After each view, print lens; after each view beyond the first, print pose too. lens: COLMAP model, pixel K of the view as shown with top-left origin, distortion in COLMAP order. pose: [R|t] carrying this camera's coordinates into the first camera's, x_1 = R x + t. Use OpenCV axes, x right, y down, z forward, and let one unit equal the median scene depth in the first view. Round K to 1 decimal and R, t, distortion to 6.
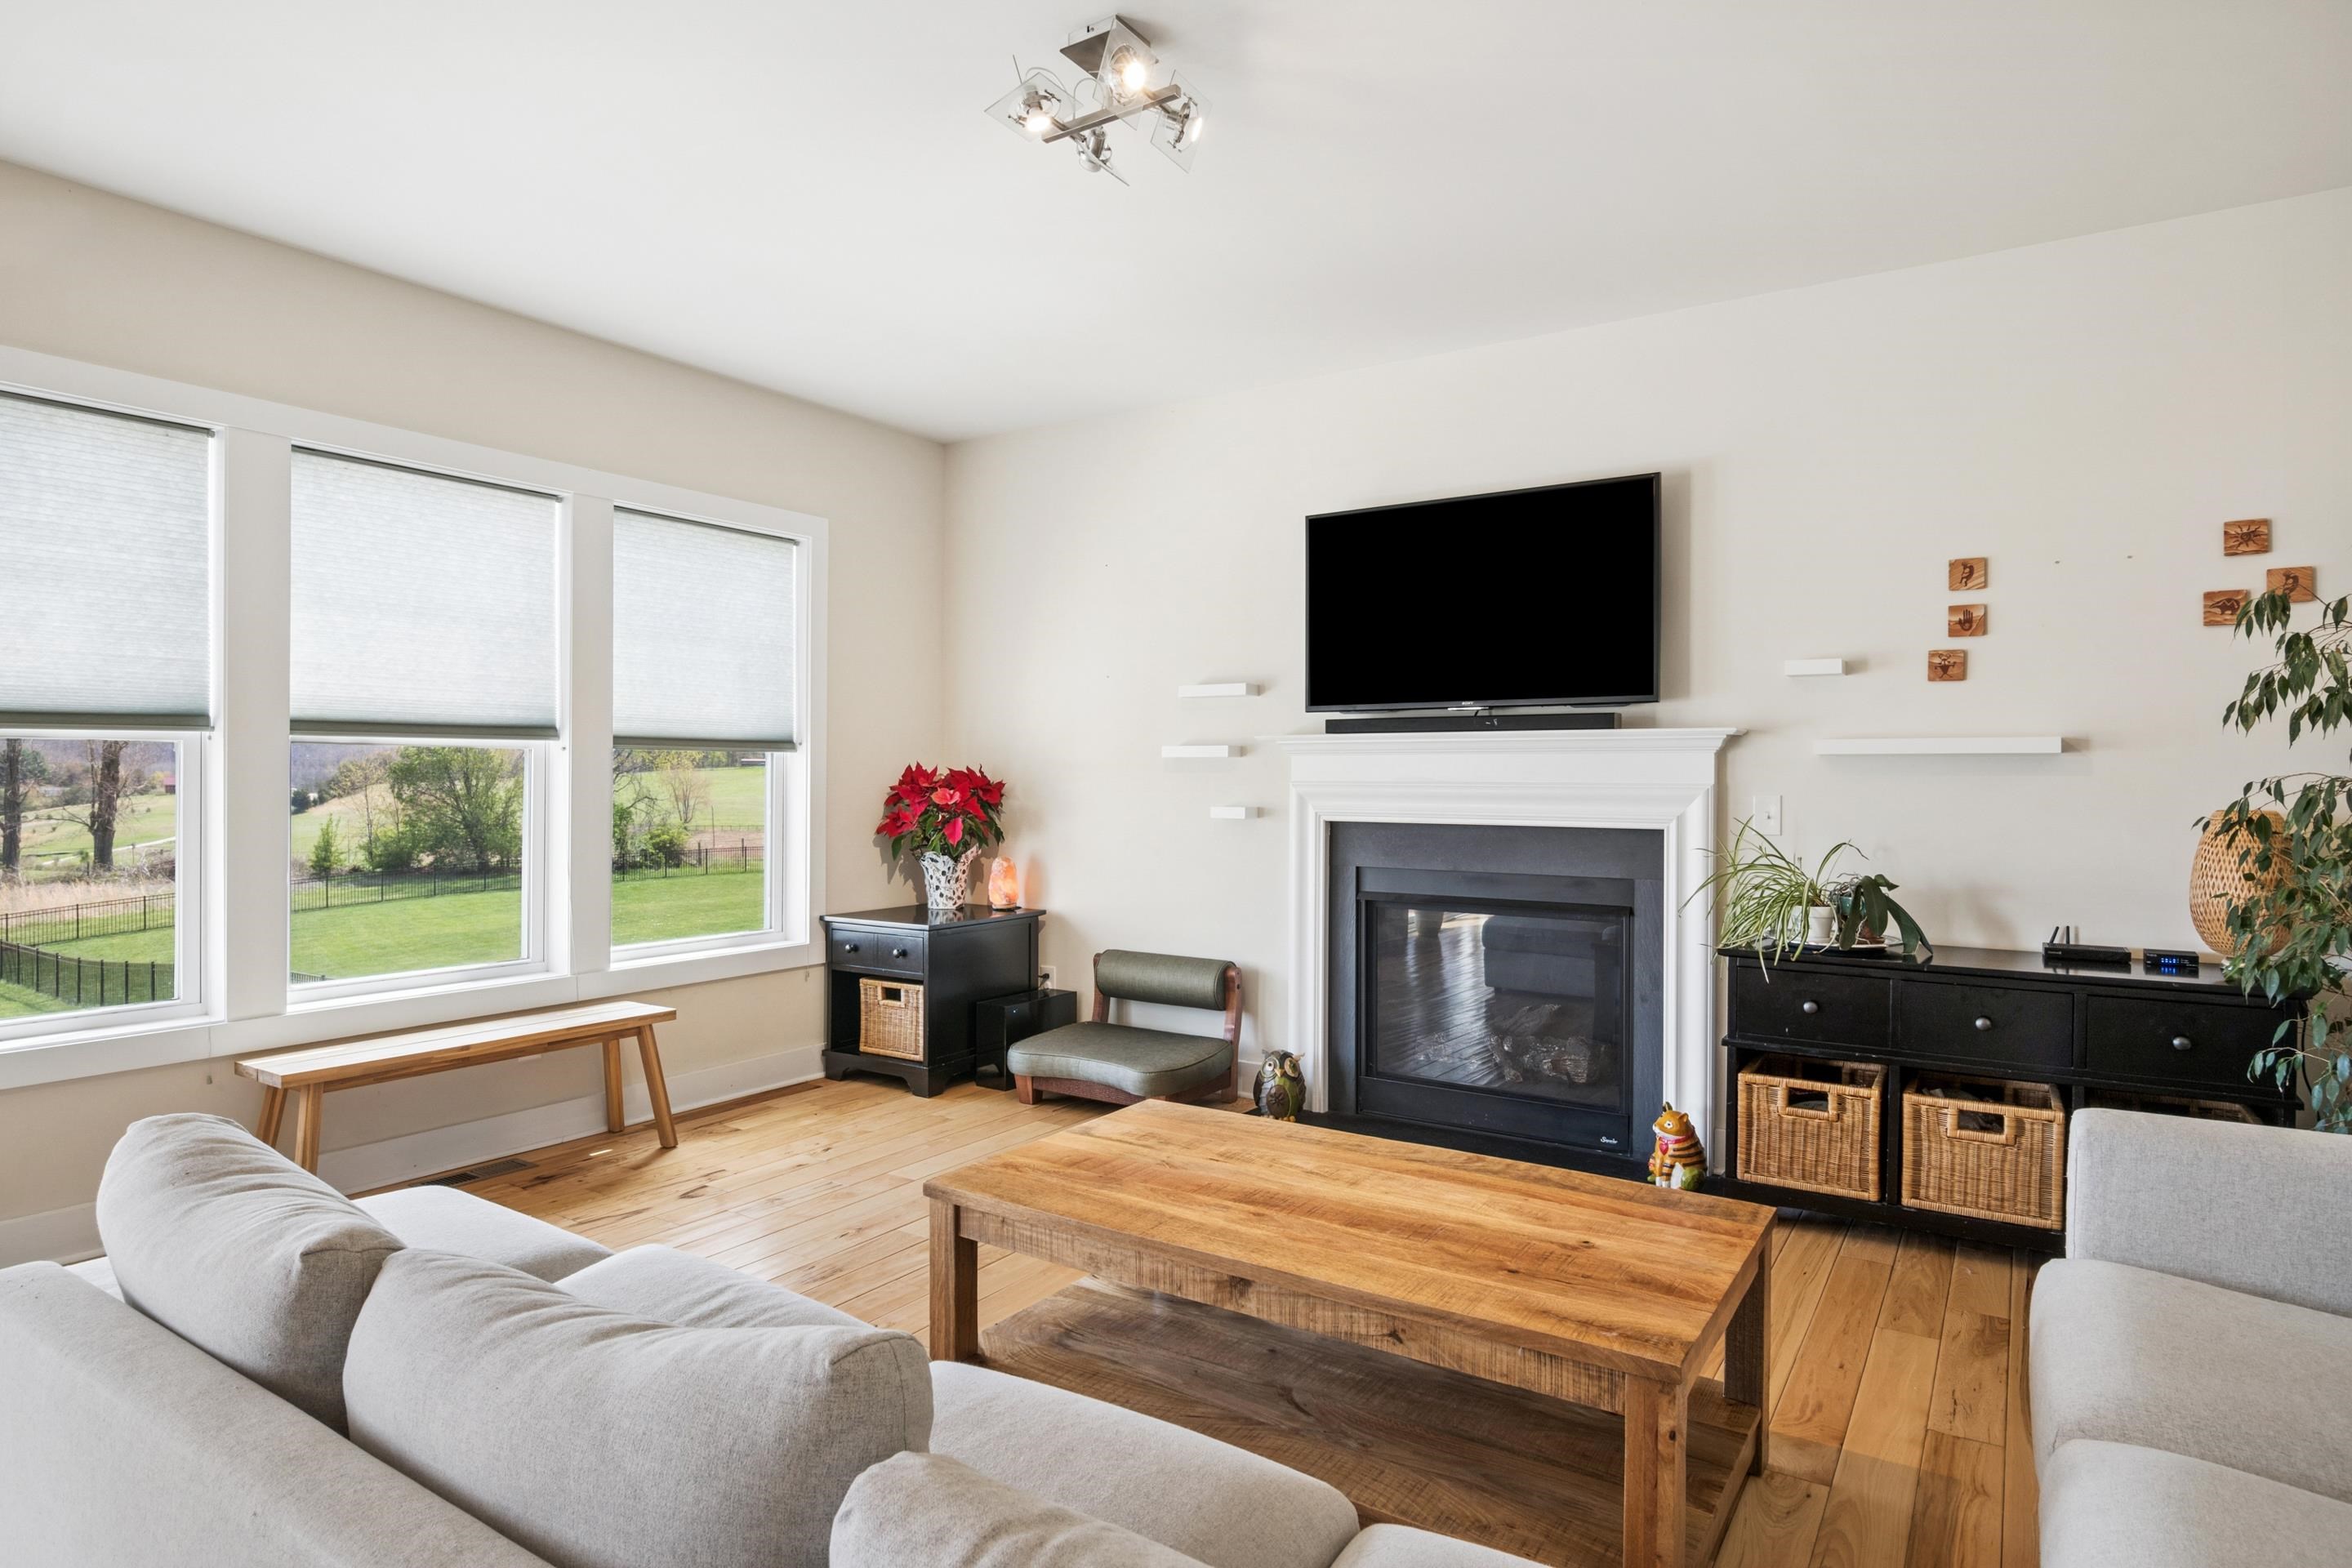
lens RADIAL K [[1316.2, 0, 1177.9], [0, 1316.2, 788.7], [0, 0, 1]] dist [-0.007600, -0.003146]
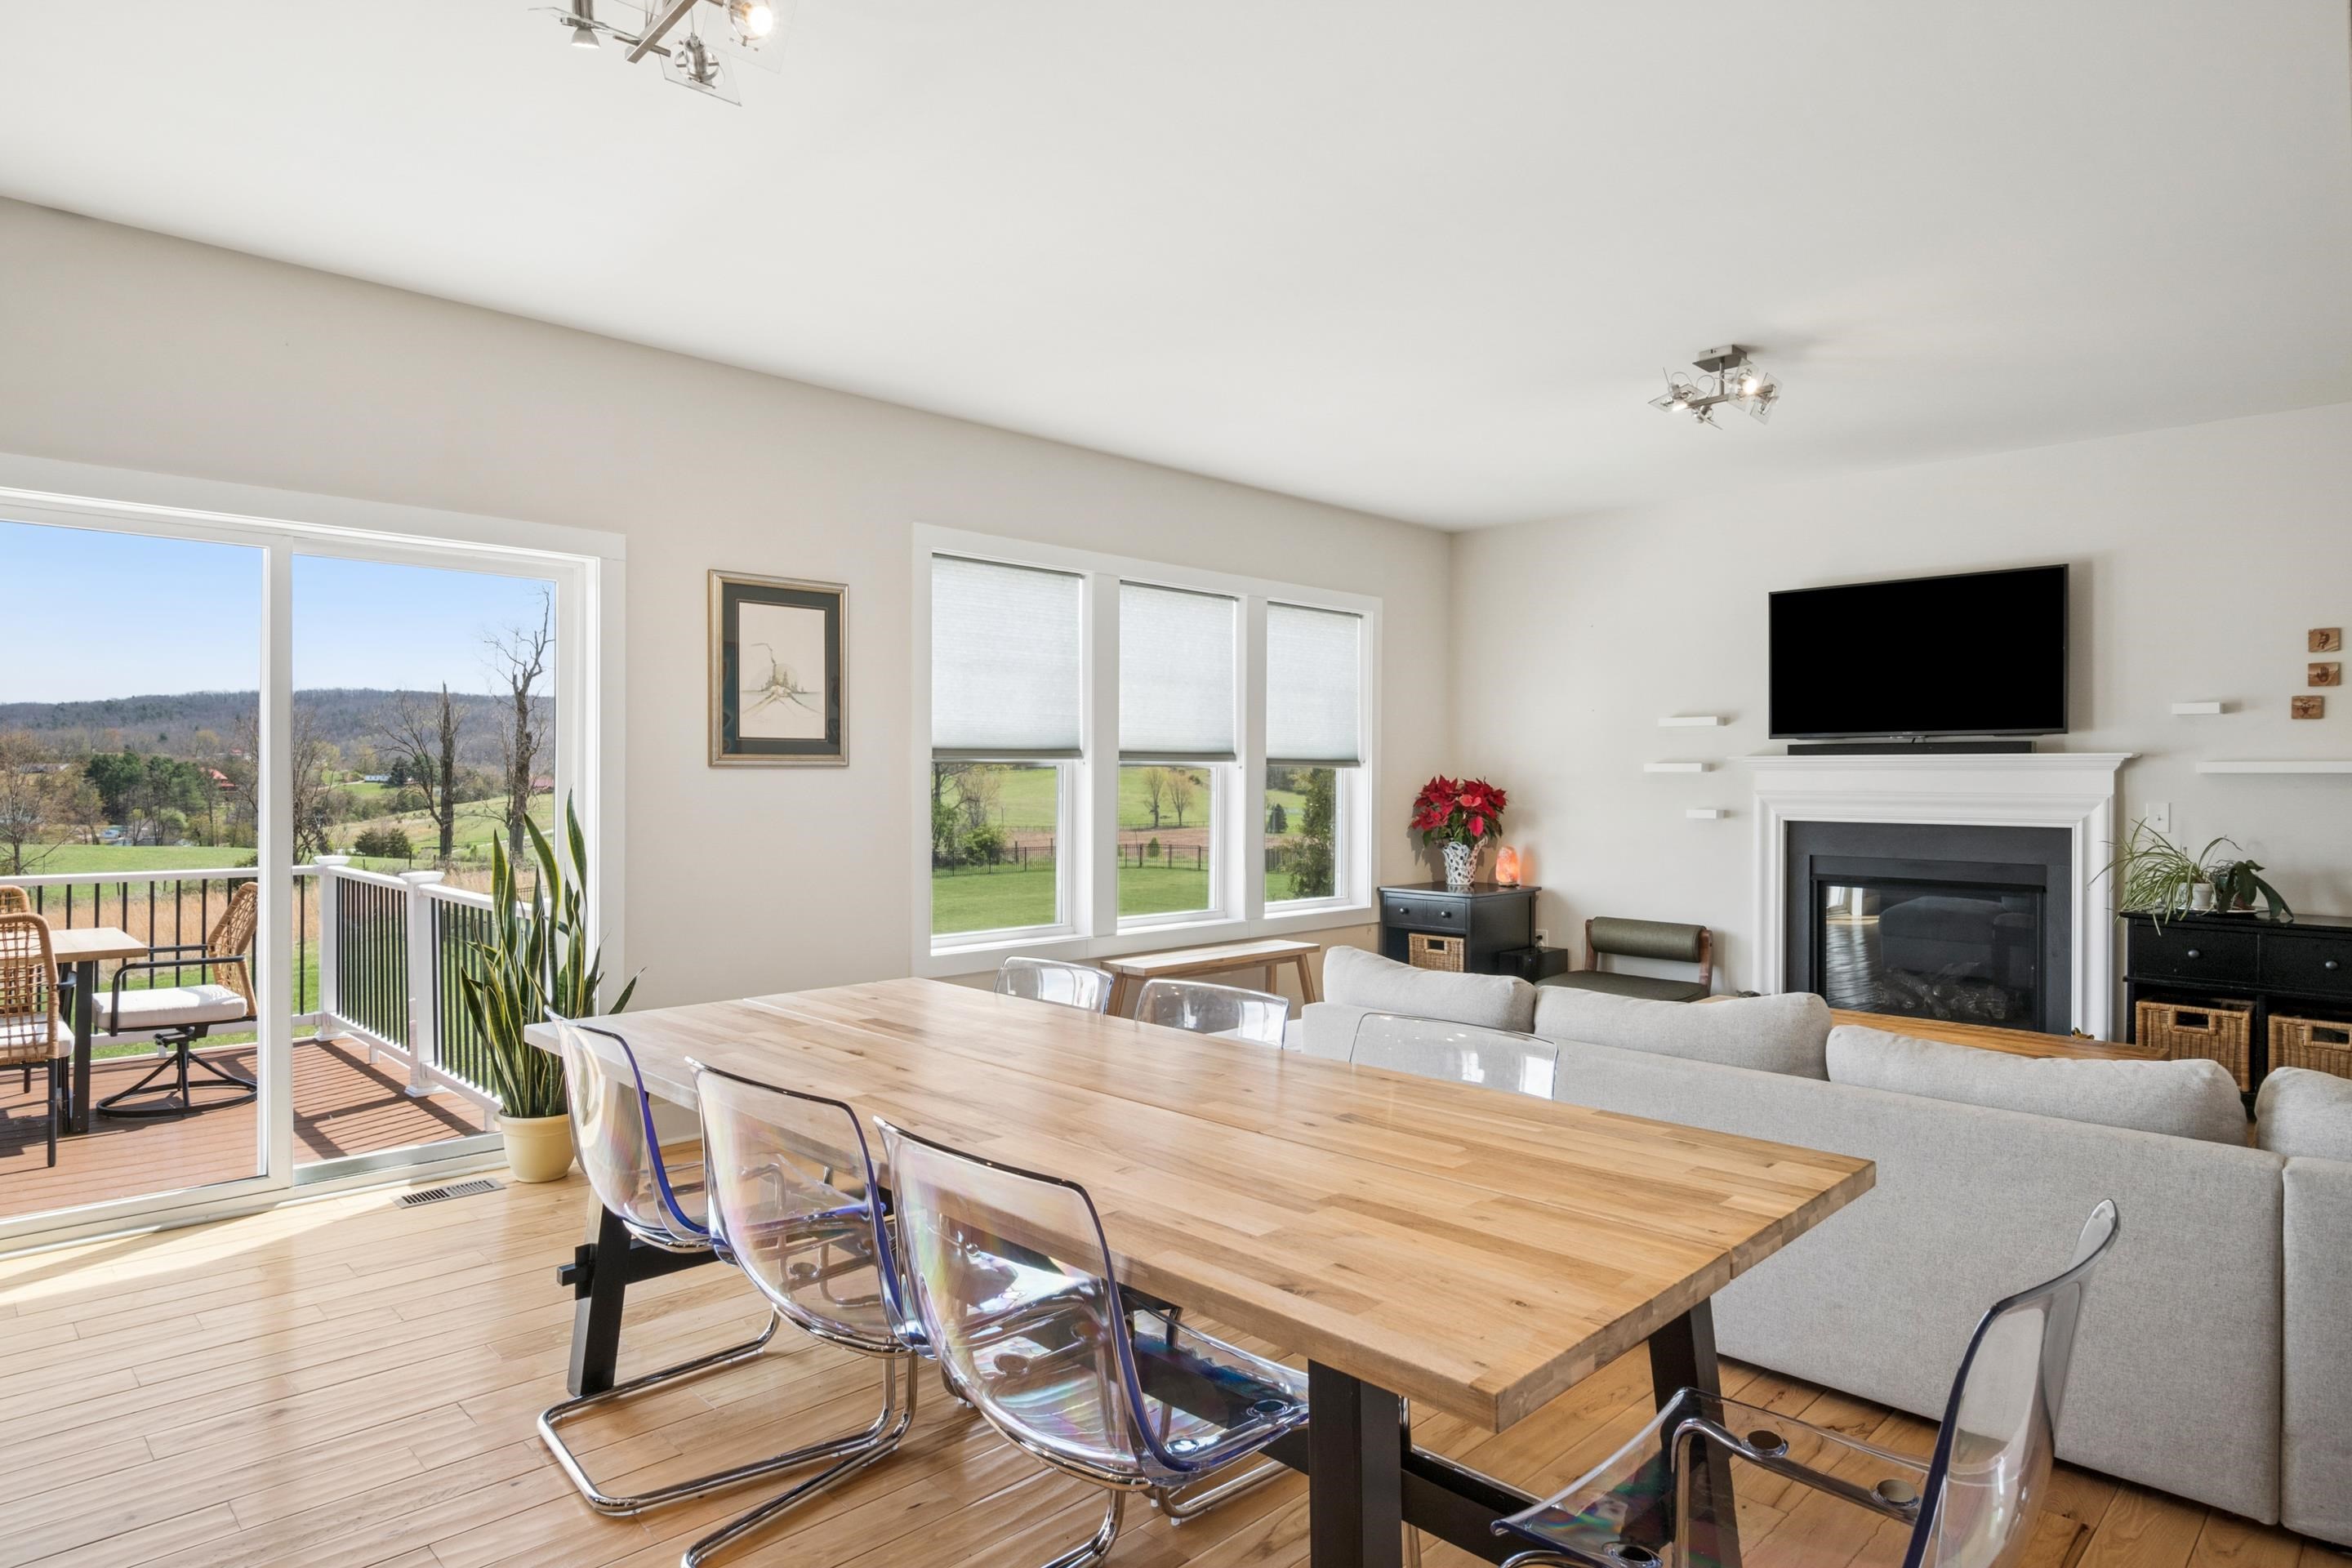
lens RADIAL K [[1316.2, 0, 1188.2], [0, 1316.2, 780.7], [0, 0, 1]] dist [-0.007600, -0.003146]
pose [[0.978065, 0.001127, -0.208295, -0.218183], [-0.002831, 0.999965, -0.007885, -0.003814], [0.208279, 0.008302, 0.978034, -0.464319]]
